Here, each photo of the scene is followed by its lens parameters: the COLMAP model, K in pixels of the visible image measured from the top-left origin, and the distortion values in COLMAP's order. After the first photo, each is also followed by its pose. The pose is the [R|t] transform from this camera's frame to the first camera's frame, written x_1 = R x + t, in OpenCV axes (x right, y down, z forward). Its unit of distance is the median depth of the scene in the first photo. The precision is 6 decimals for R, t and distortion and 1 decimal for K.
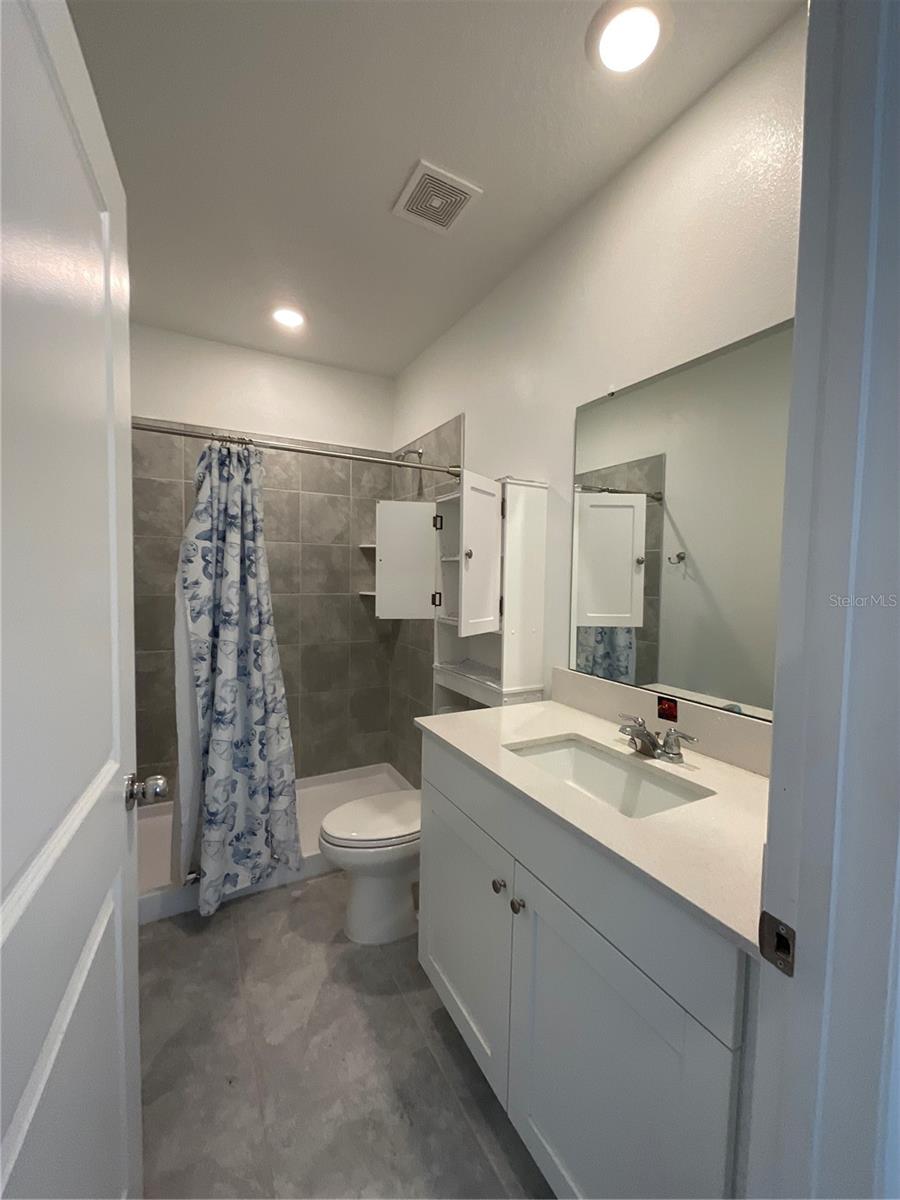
lens RADIAL K [[484.7, 0, 450.0], [0, 484.7, 600.0], [0, 0, 1]] dist [-0.000590, -0.000123]
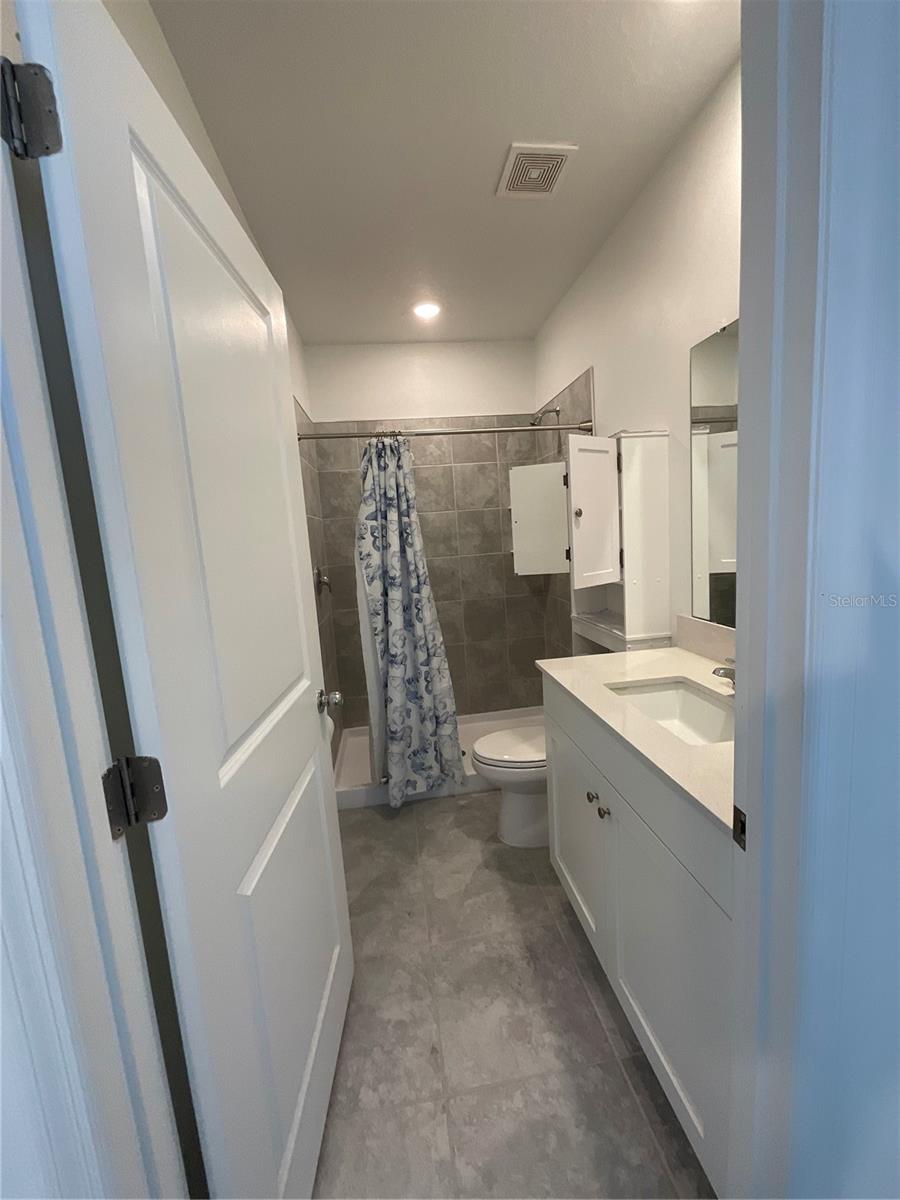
lens RADIAL K [[488.4, 0, 450.0], [0, 488.4, 600.0], [0, 0, 1]] dist [-0.000762, -0.000311]
pose [[0.927244, -0.031261, -0.373151, 0.146019], [0.066533, 0.994407, 0.082021, -0.007799], [0.368500, -0.100880, 0.924138, -0.115070]]
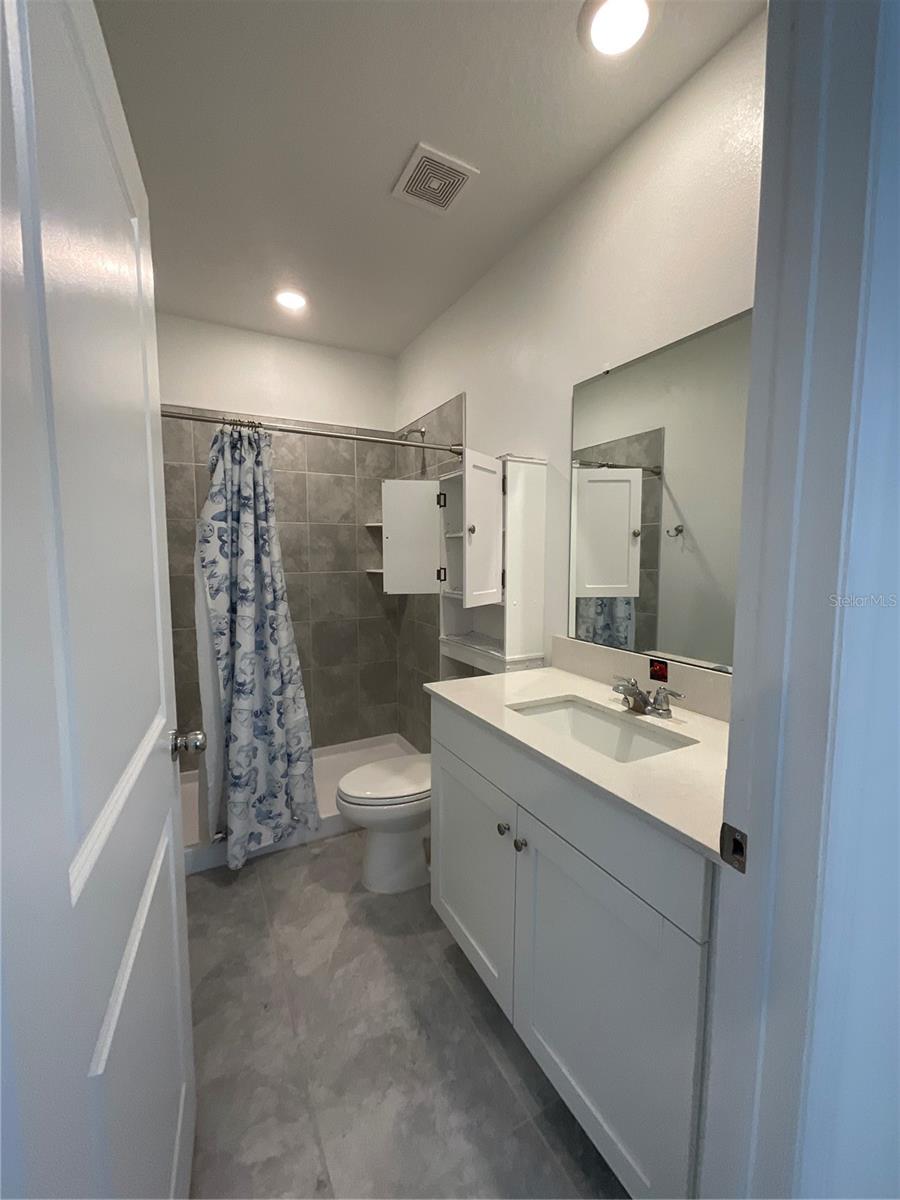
lens RADIAL K [[485.9, 0, 450.0], [0, 485.9, 600.0], [0, 0, 1]] dist [0.006090, -0.004255]
pose [[0.999825, -0.016386, -0.009021, -0.001462], [0.016758, 0.998939, 0.042893, 0.010593], [0.008308, -0.043037, 0.999039, -0.055442]]
